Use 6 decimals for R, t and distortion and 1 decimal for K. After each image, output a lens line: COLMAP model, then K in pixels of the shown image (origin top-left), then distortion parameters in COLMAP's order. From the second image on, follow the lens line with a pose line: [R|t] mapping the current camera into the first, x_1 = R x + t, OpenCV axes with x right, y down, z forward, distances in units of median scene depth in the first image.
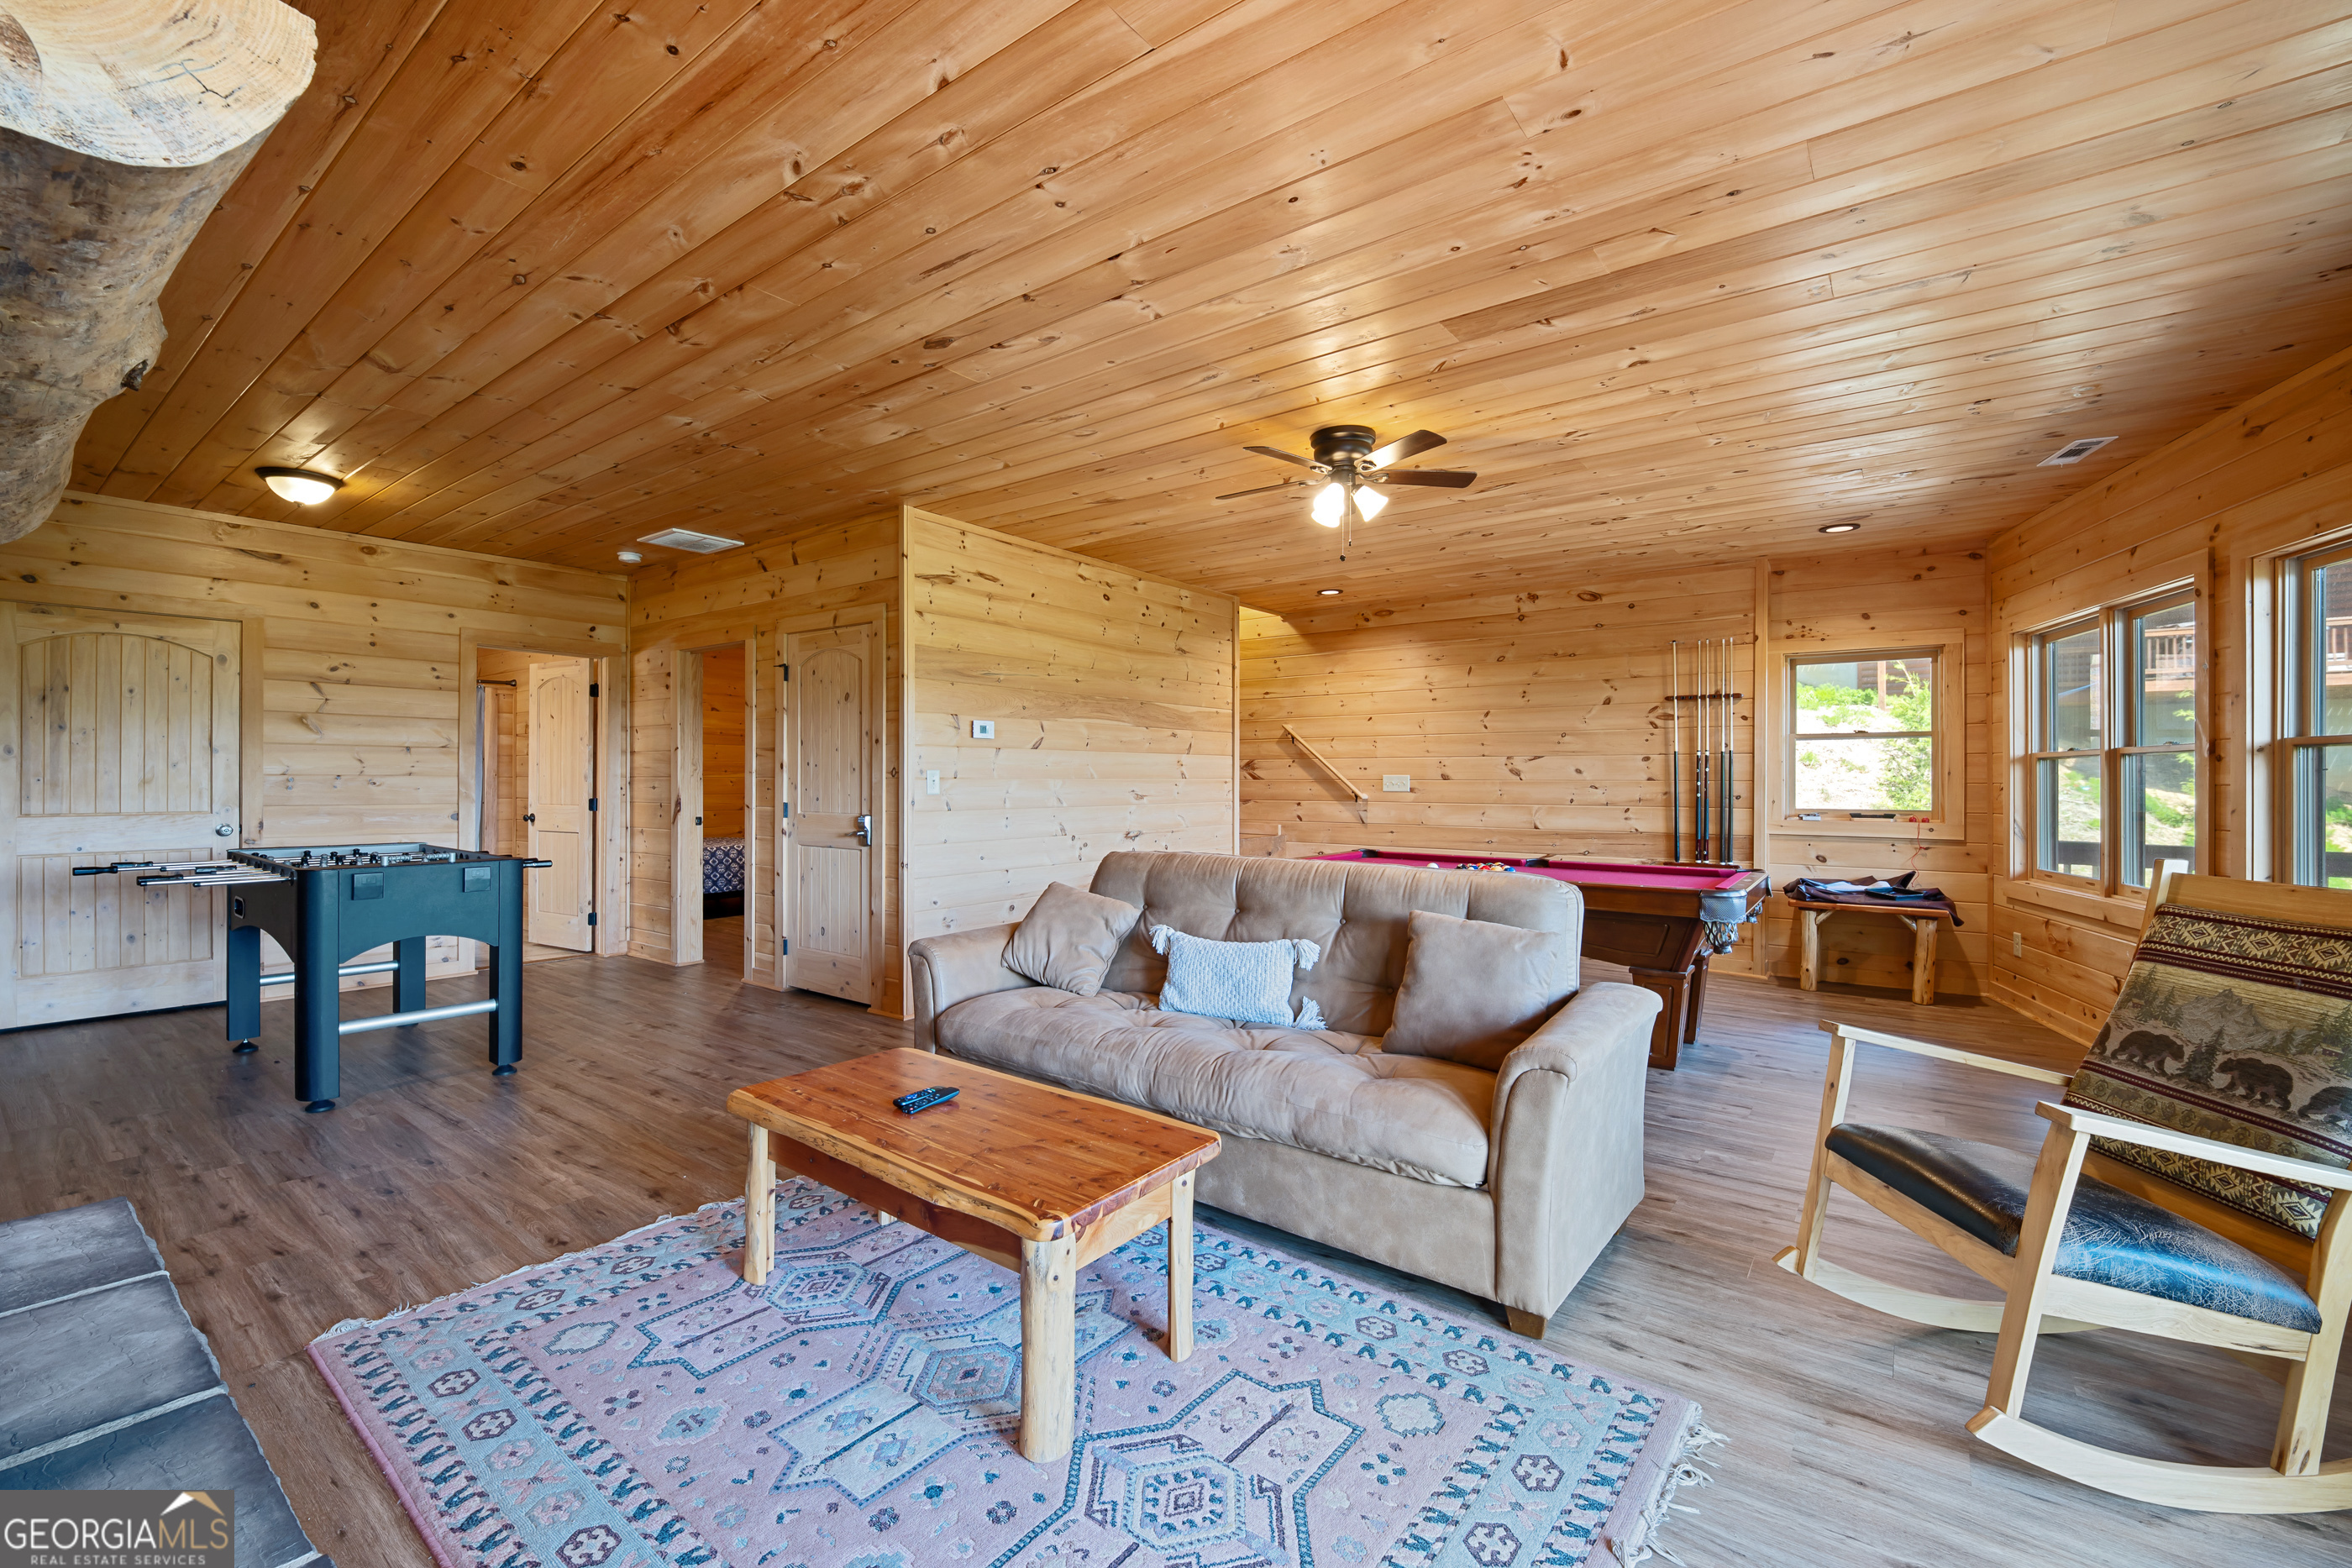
lens RADIAL K [[988.0, 0, 1198.3], [0, 988.0, 785.1], [0, 0, 1]] dist [-0.000167, -0.000476]
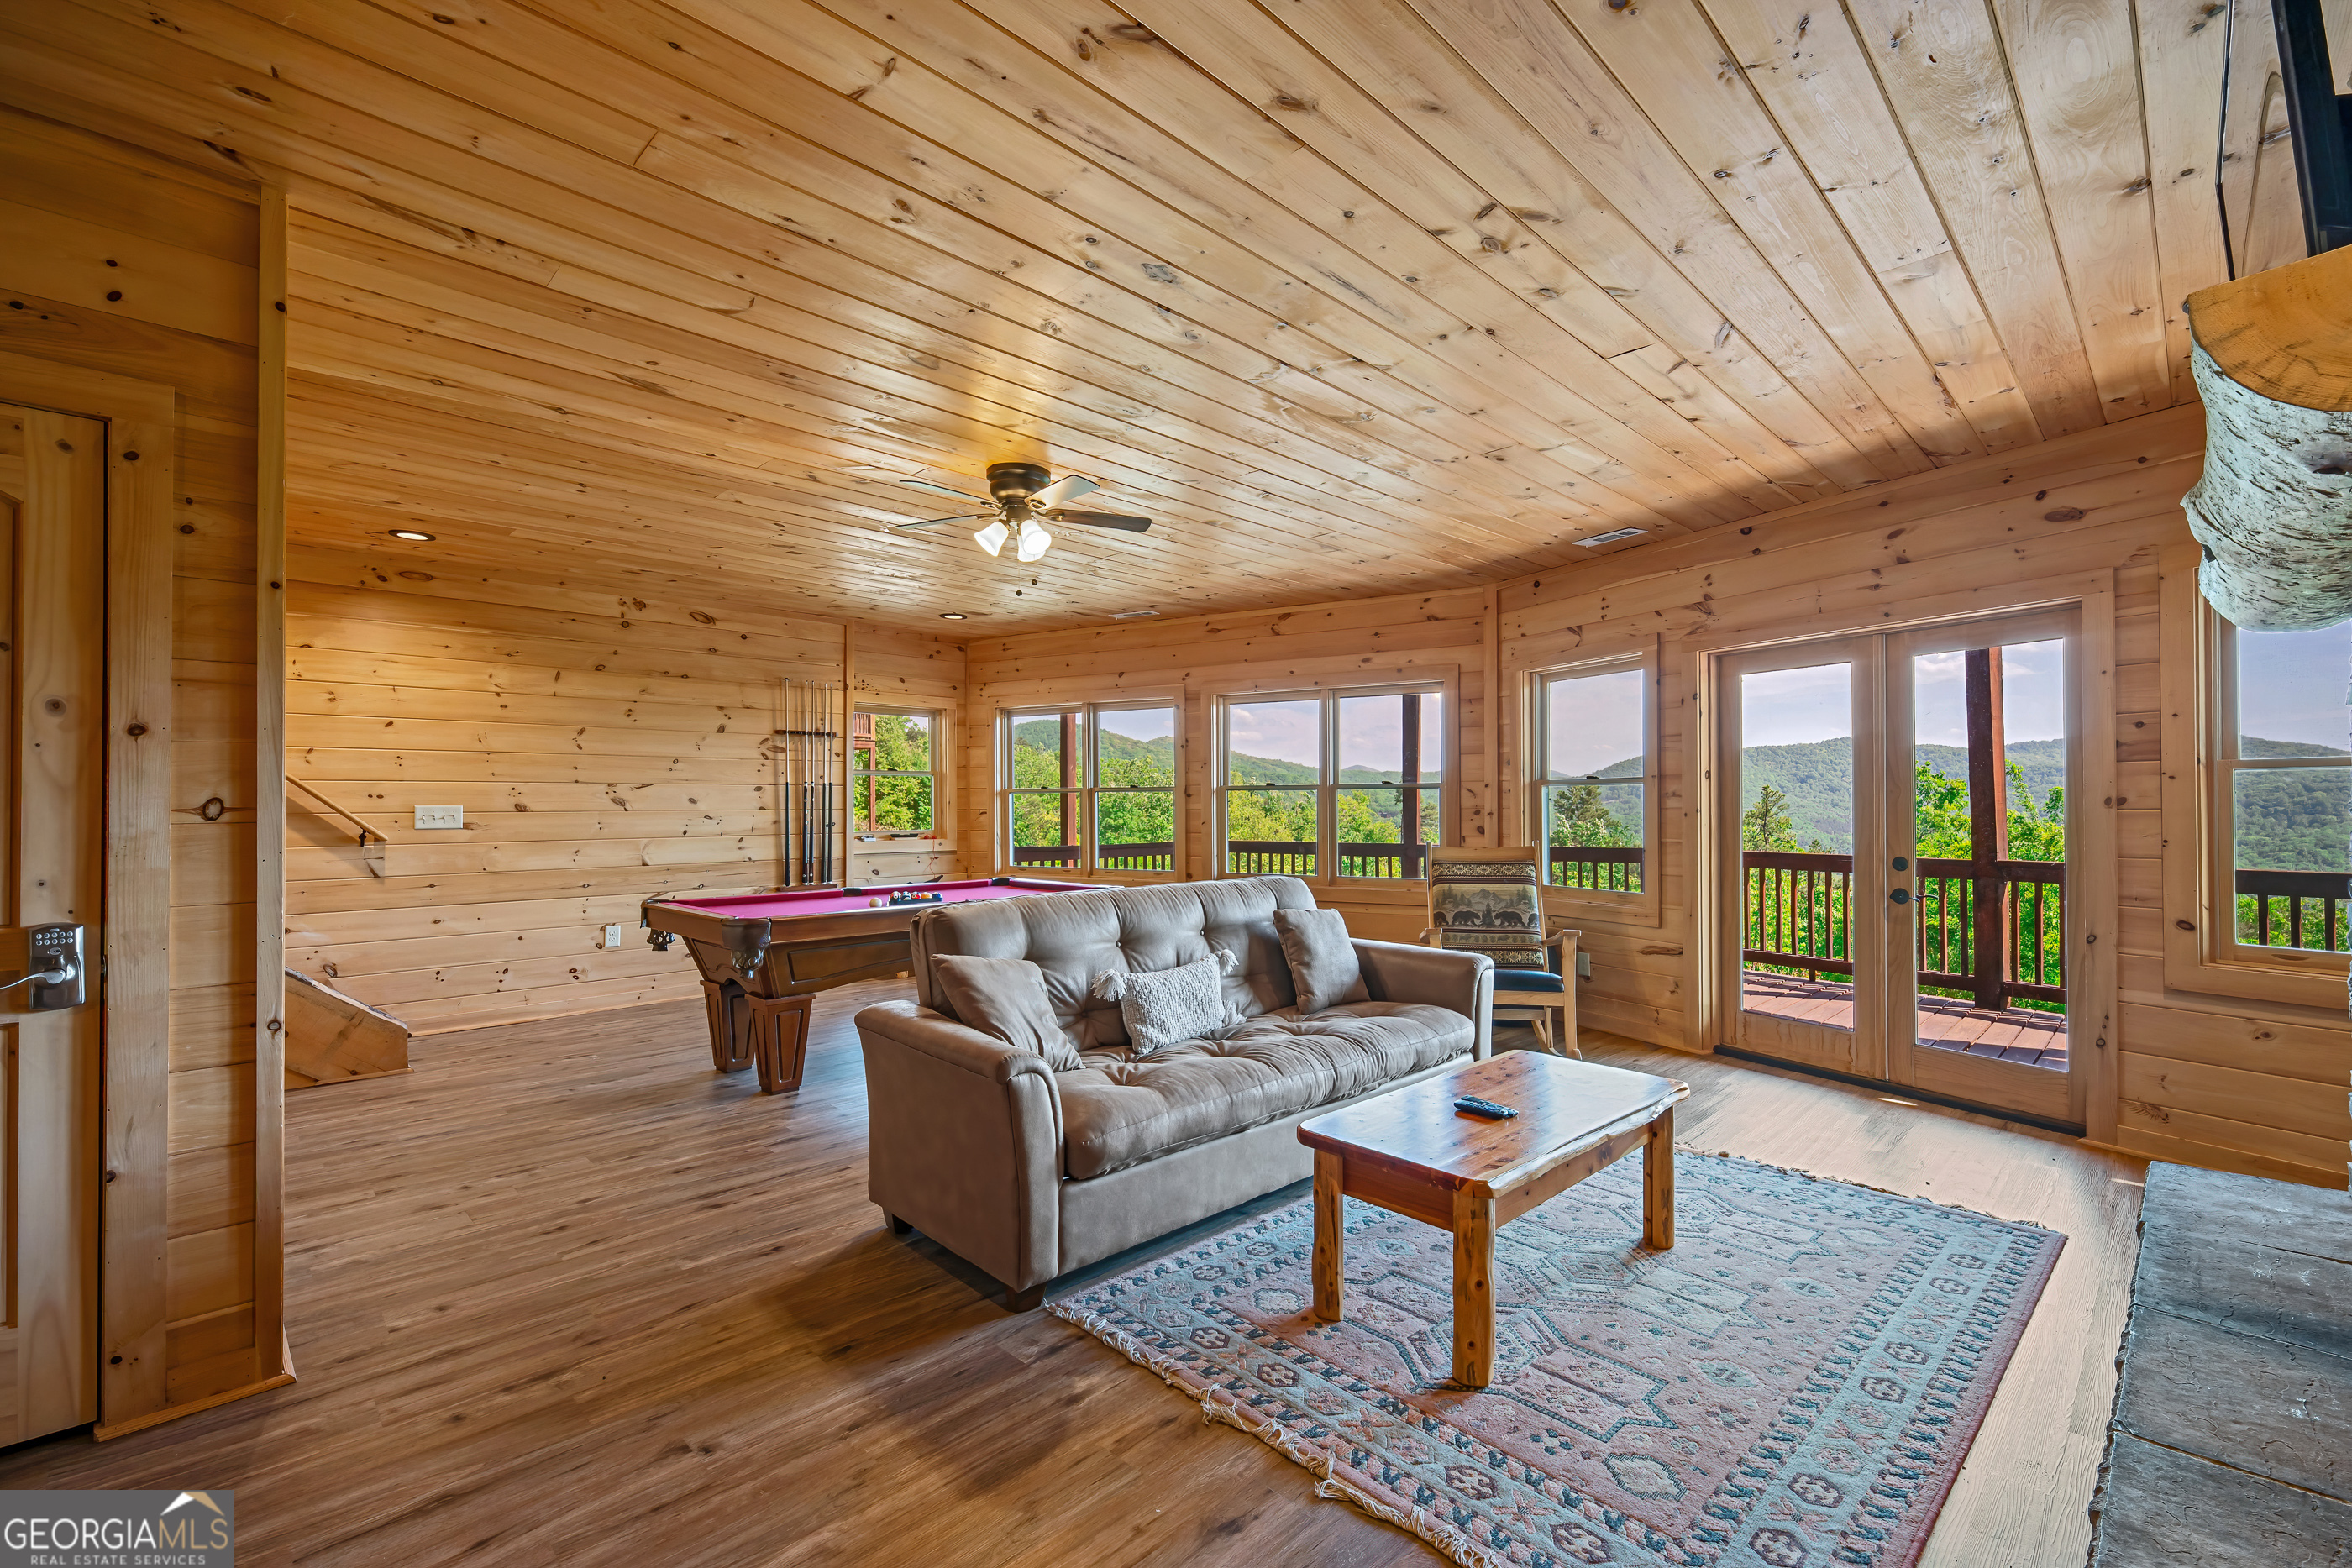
lens RADIAL K [[988.0, 0, 1193.5], [0, 988.0, 777.2], [0, 0, 1]] dist [-0.000167, -0.000476]
pose [[0.157484, 0.024944, 0.987206, -0.496852], [0.013640, 0.999531, -0.027431, -0.004347], [-0.987427, 0.017786, 0.157070, 0.402994]]
